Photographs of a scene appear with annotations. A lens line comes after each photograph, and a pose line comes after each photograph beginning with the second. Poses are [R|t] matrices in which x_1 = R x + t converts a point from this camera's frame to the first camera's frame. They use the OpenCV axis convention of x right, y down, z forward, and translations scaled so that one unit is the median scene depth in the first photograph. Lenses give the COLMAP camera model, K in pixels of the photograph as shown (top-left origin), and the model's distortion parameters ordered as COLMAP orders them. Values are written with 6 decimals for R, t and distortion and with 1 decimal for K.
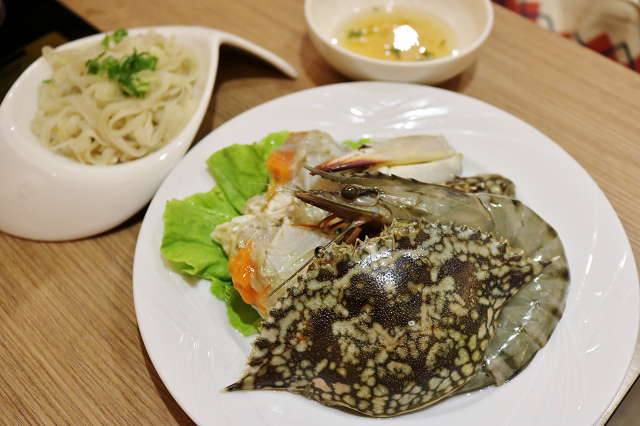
lens RADIAL K [[670.2, 0, 320.0], [0, 670.2, 213.0], [0, 0, 1]] dist [-0.080768, 0.005739]
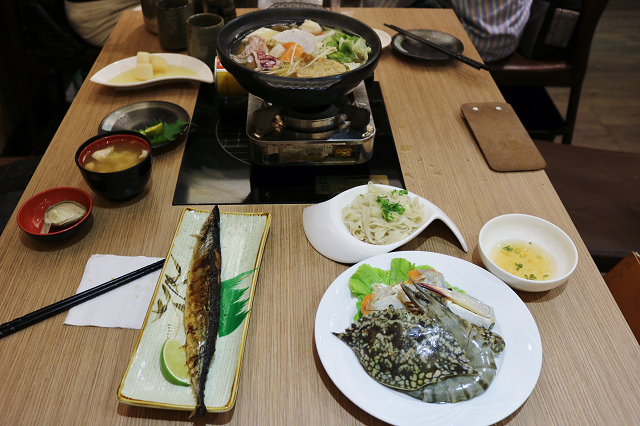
lens RADIAL K [[390.0, 0, 320.0], [0, 390.0, 213.0], [0, 0, 1]] dist [0.000767, 0.000159]
pose [[0.745484, 0.465003, -0.477521, 0.319895], [-0.550648, 0.833348, -0.048145, -0.015879], [0.375554, 0.298838, 0.877300, -0.452473]]
